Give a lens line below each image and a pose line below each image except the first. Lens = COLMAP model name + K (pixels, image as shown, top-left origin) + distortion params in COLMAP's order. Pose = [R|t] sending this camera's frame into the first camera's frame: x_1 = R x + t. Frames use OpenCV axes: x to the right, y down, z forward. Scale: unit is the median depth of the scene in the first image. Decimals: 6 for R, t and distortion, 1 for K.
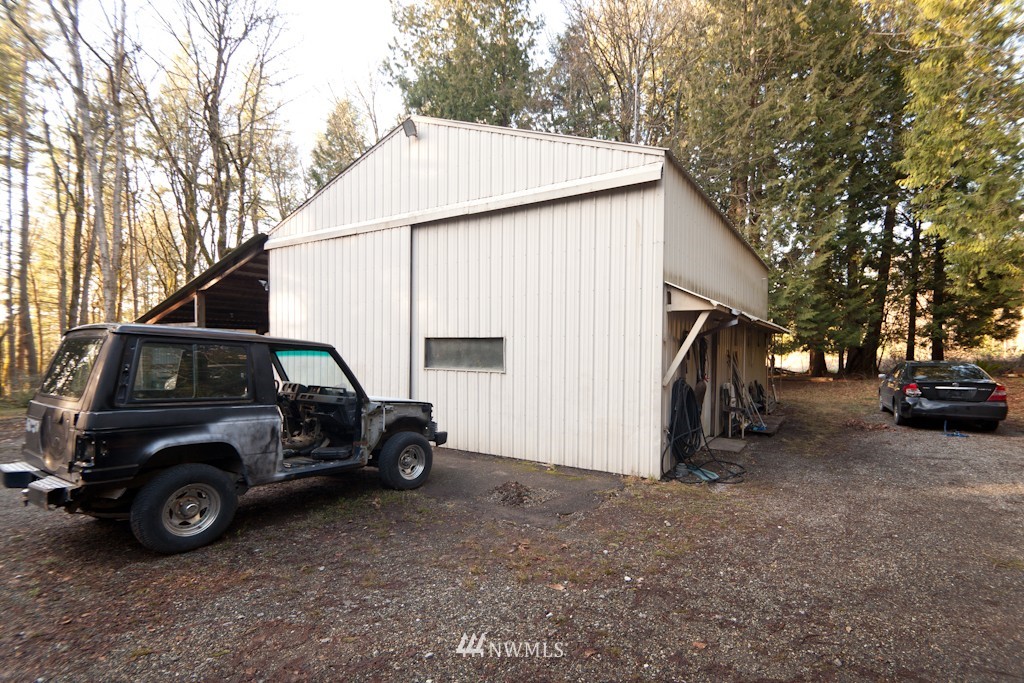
lens RADIAL K [[514.1, 0, 514.4], [0, 514.1, 366.4], [0, 0, 1]] dist [0.000343, 0.000033]
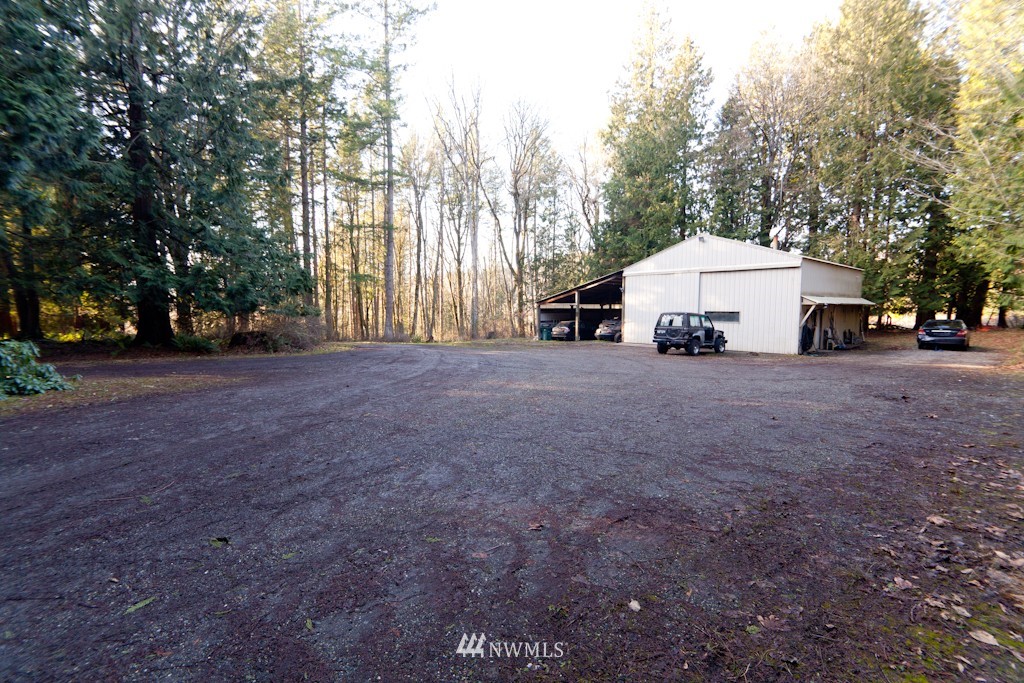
lens RADIAL K [[454.3, 0, 512.0], [0, 454.3, 341.5], [0, 0, 1]] dist [0.001033, 0.000117]
pose [[0.963966, 0.012403, -0.265738, -0.602602], [-0.003488, 0.999416, 0.033995, 0.033538], [0.266004, -0.031843, 0.963446, -1.947881]]
